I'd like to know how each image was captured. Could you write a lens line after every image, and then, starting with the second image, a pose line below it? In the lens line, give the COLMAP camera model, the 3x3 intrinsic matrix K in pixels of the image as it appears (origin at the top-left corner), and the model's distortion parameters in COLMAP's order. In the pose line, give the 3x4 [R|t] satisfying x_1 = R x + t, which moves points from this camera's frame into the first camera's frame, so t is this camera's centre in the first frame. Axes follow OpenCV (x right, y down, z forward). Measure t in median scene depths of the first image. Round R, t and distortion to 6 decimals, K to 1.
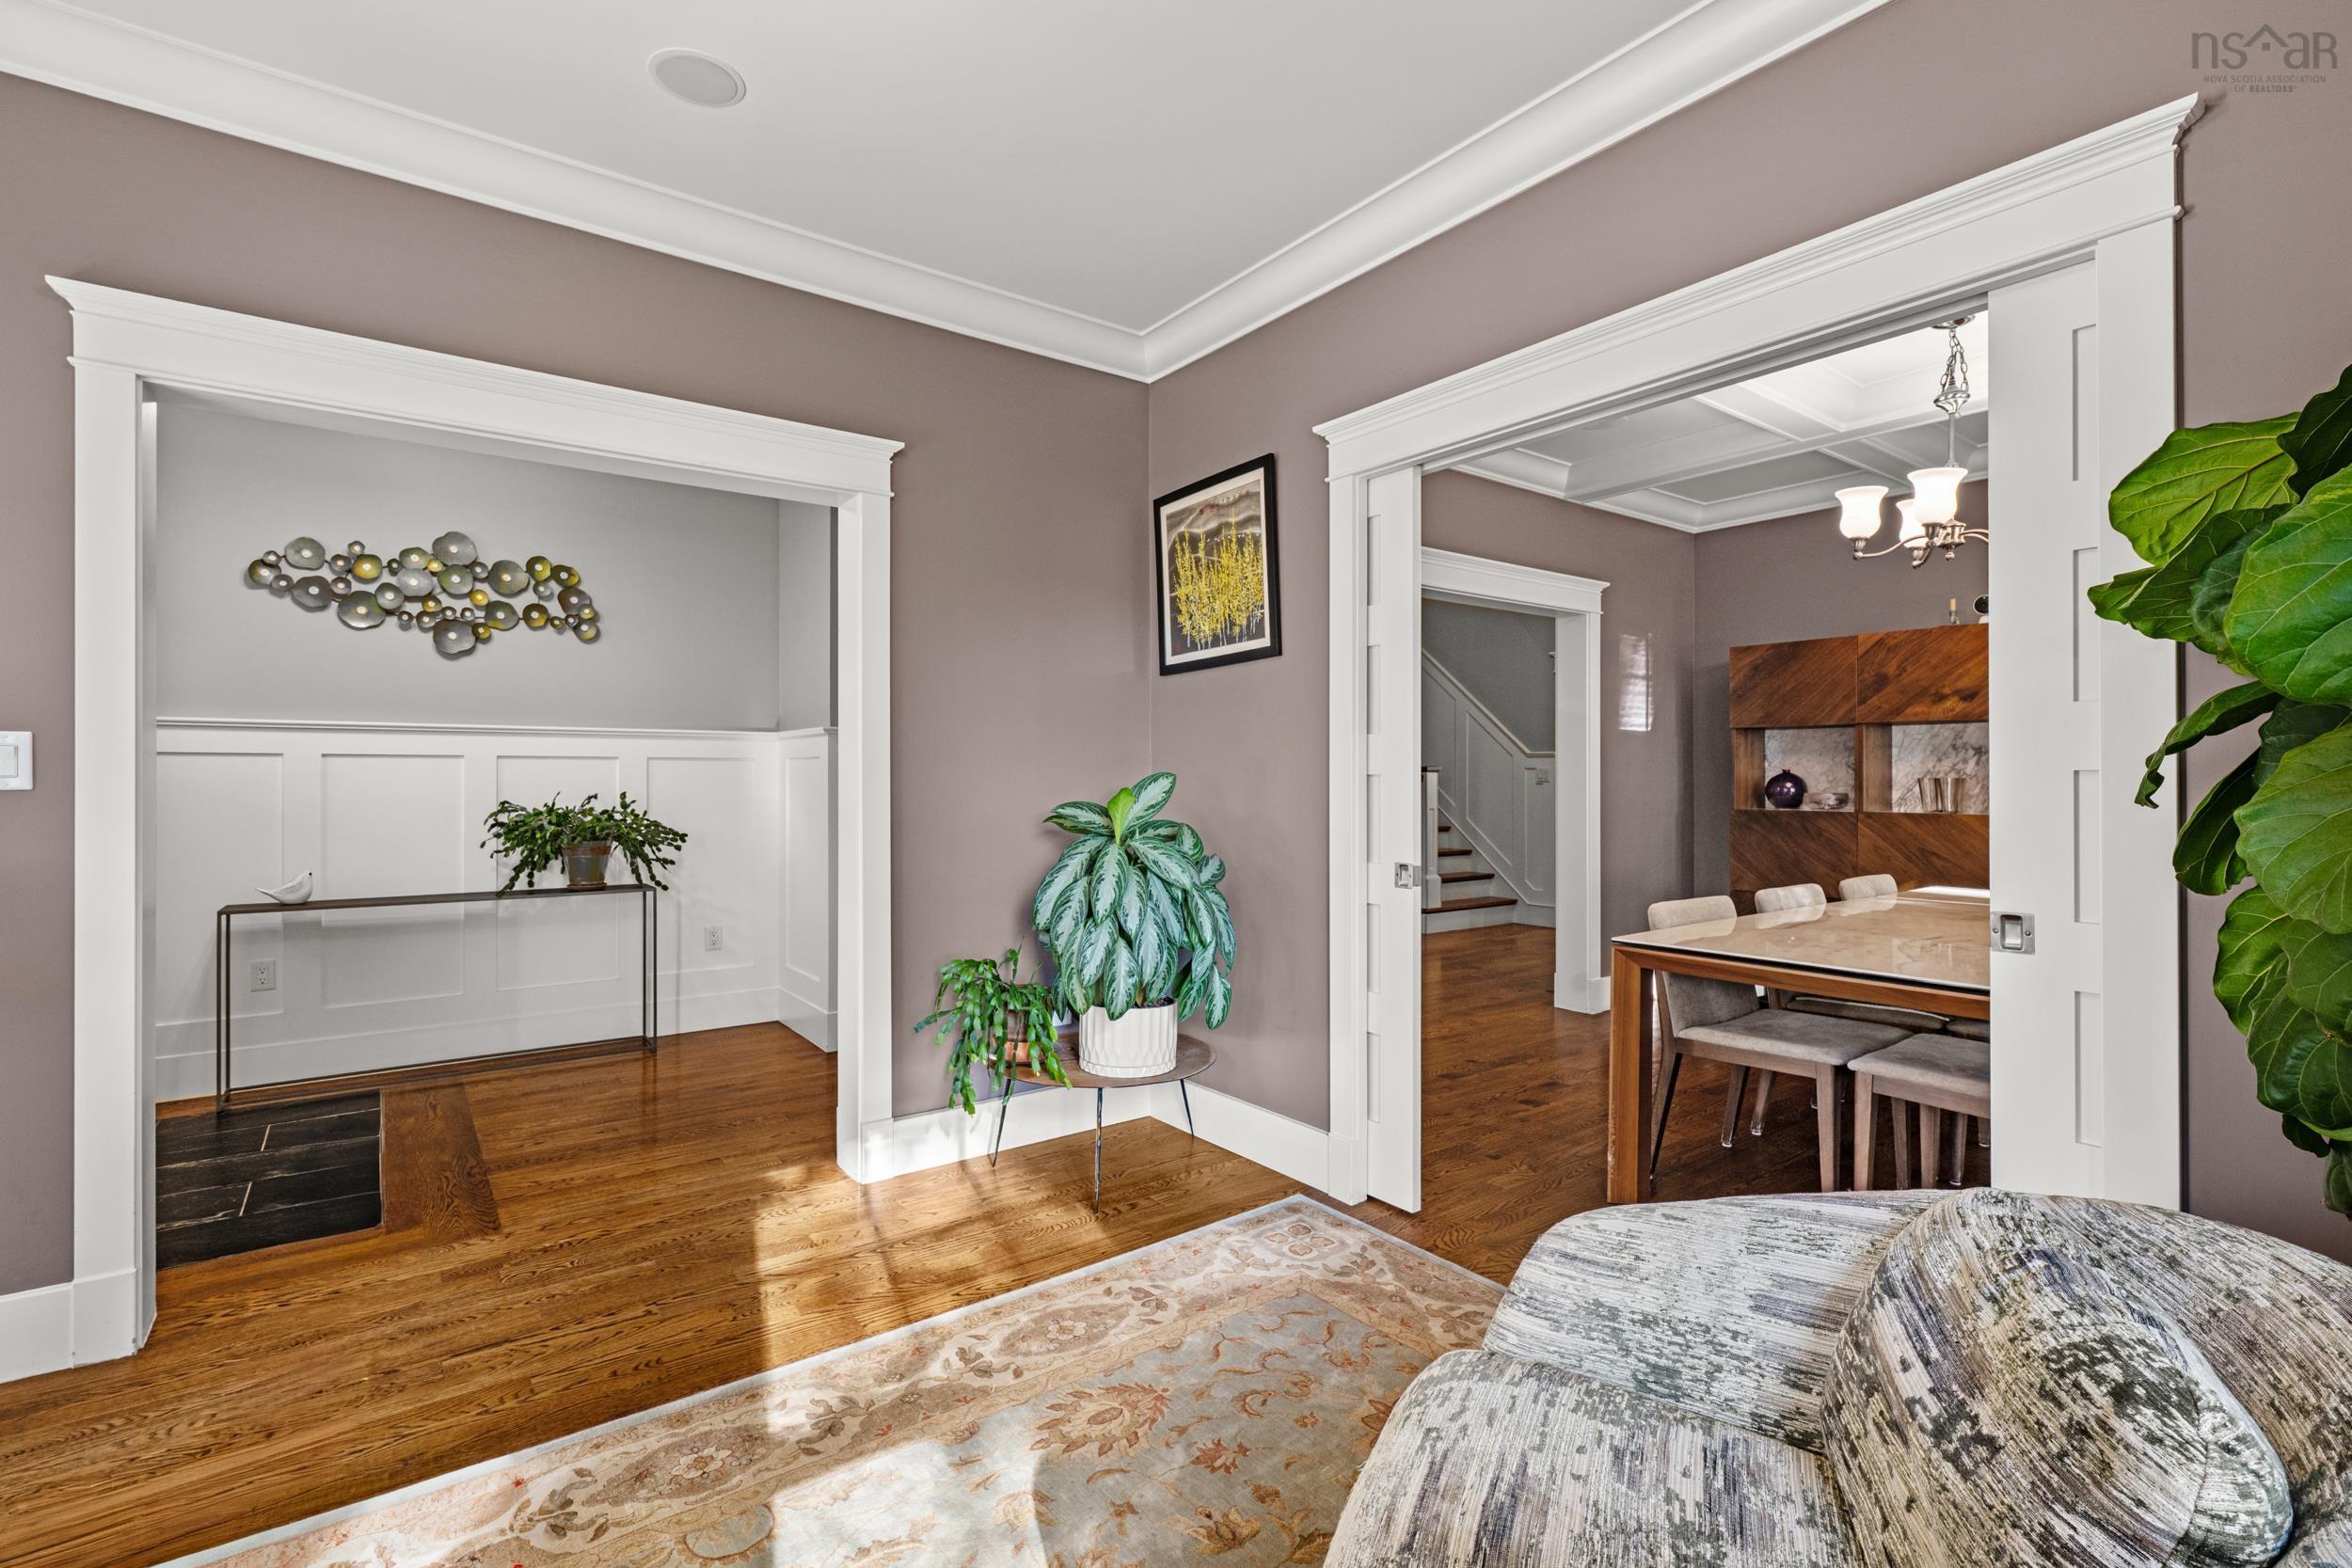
lens RADIAL K [[1060.1, 0, 1189.8], [0, 1060.1, 783.7], [0, 0, 1]] dist [-0.004852, -0.000574]
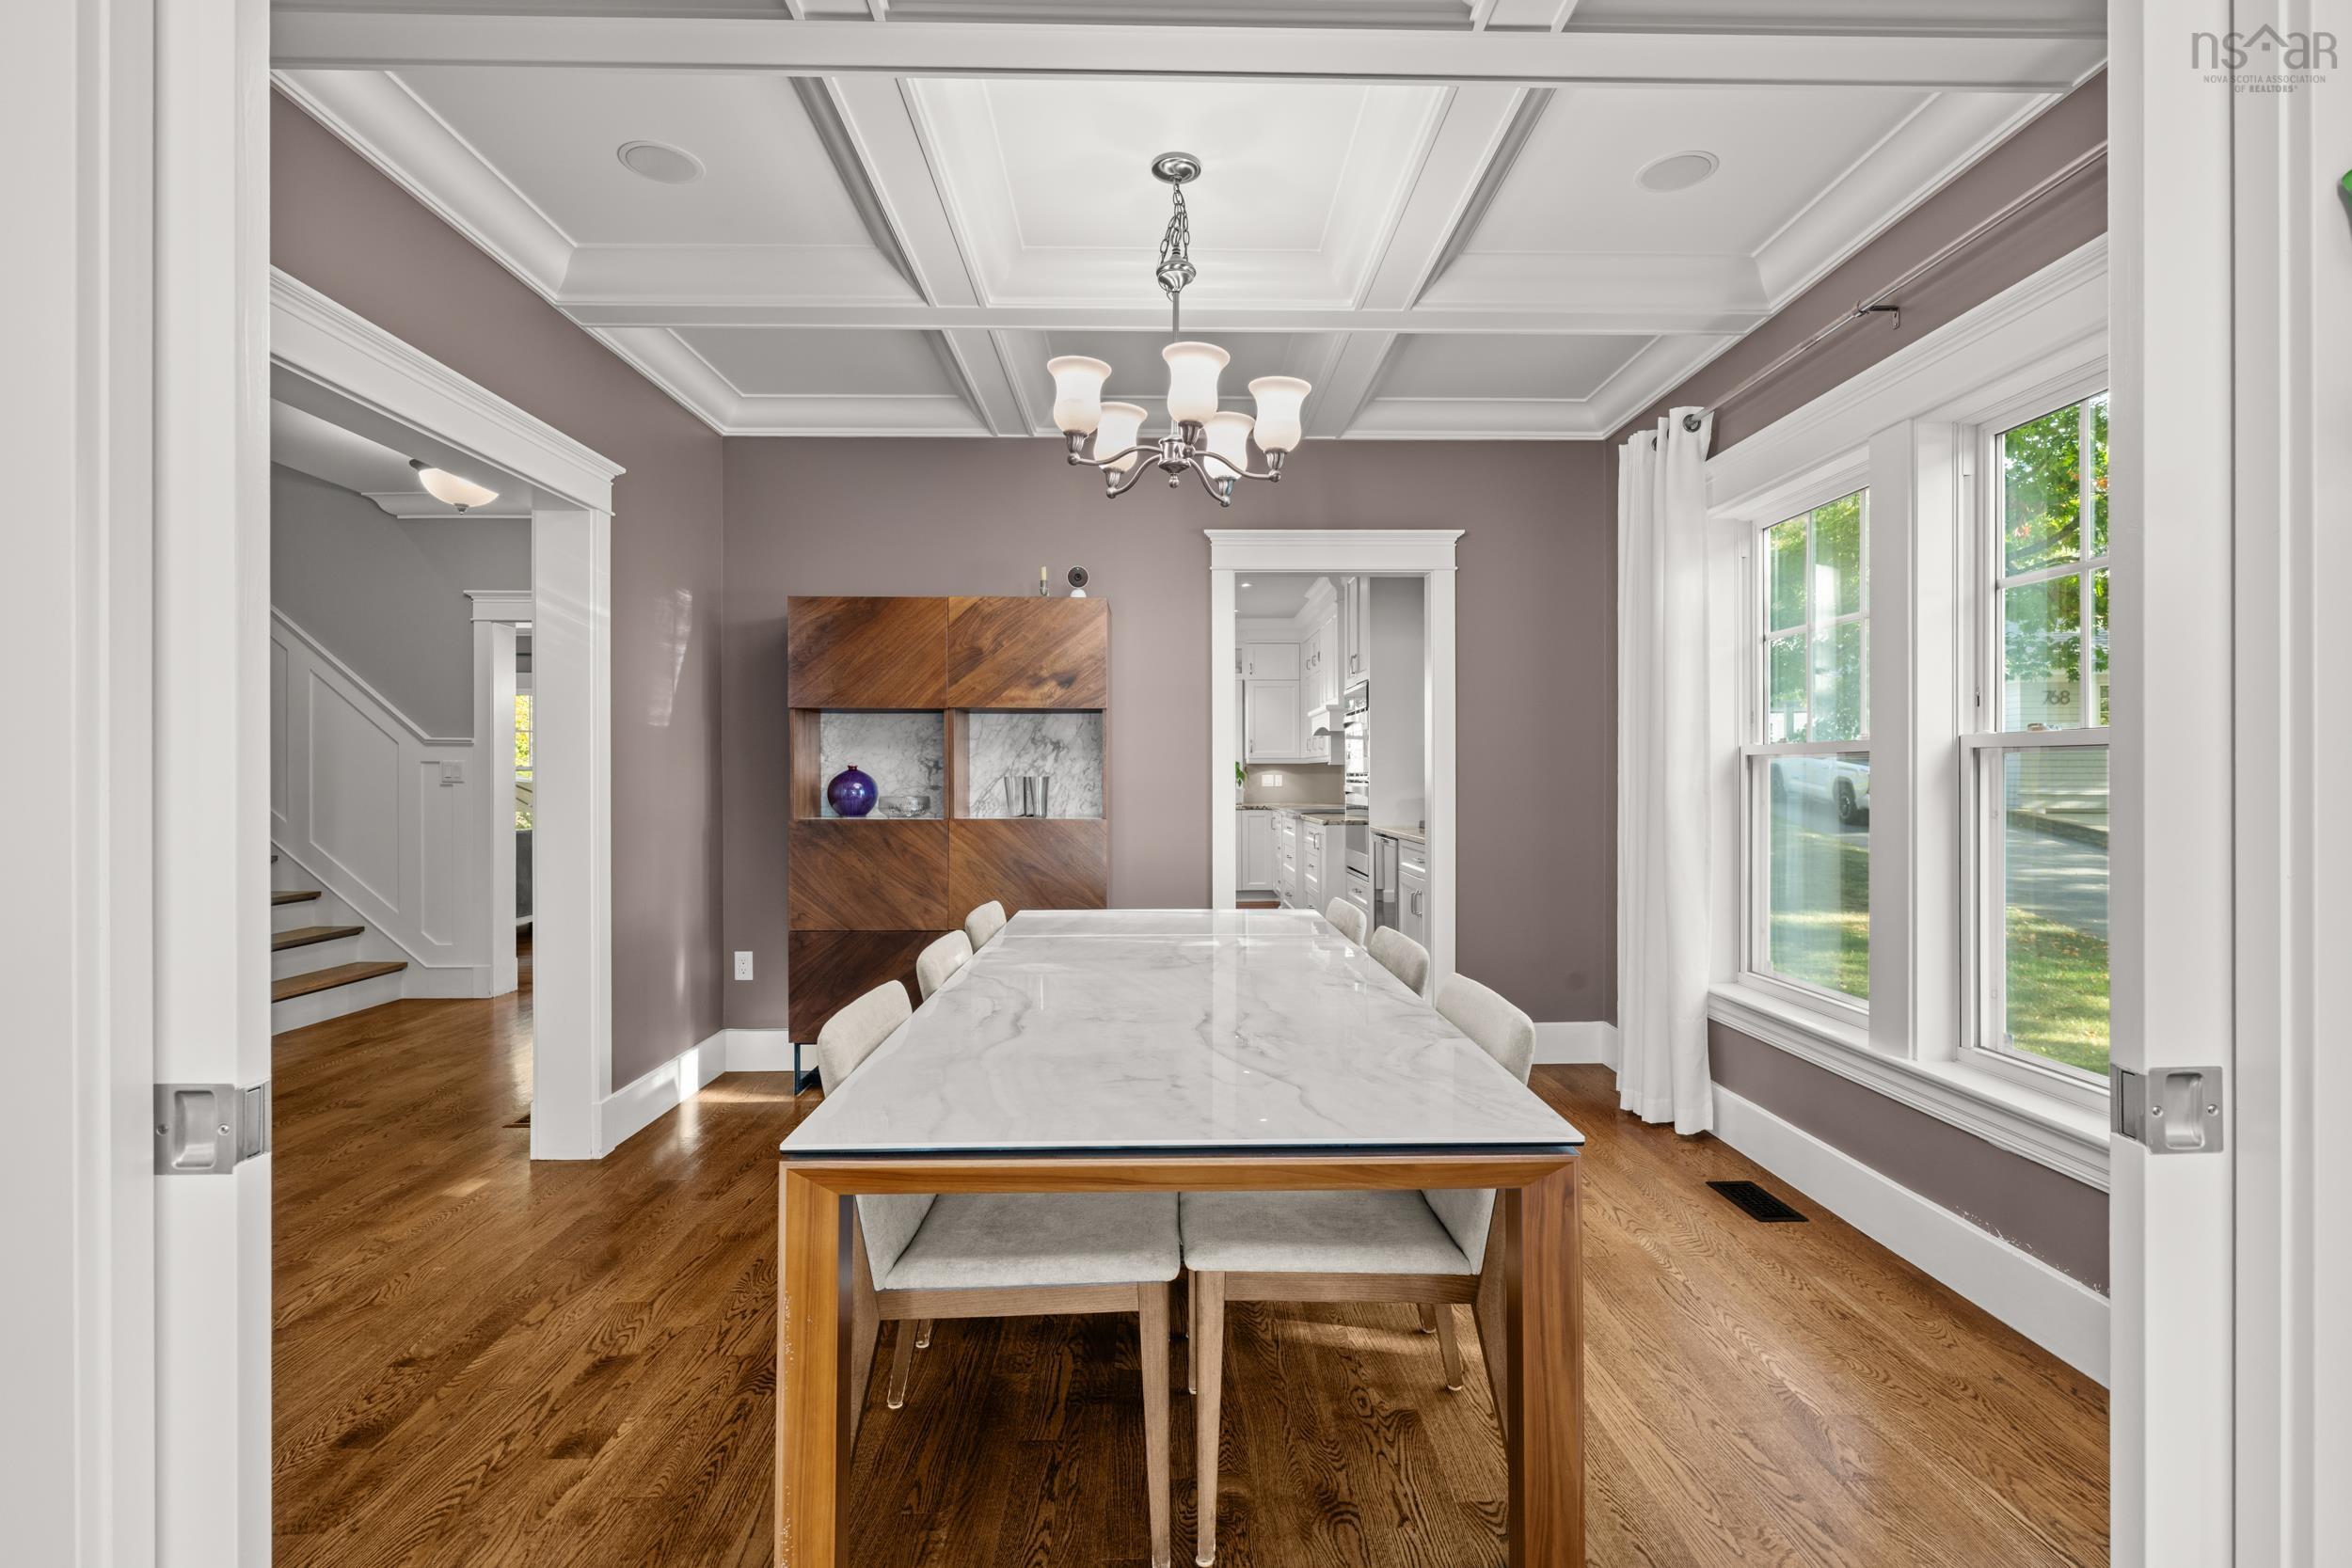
lens RADIAL K [[1122.3, 0, 1181.7], [0, 1122.3, 781.1], [0, 0, 1]] dist [0.005357, -0.000145]
pose [[0.590128, -0.003680, 0.807302, 0.052219], [0.004731, 0.999988, 0.001100, -0.002124], [-0.807296, 0.003170, 0.590138, 0.353794]]
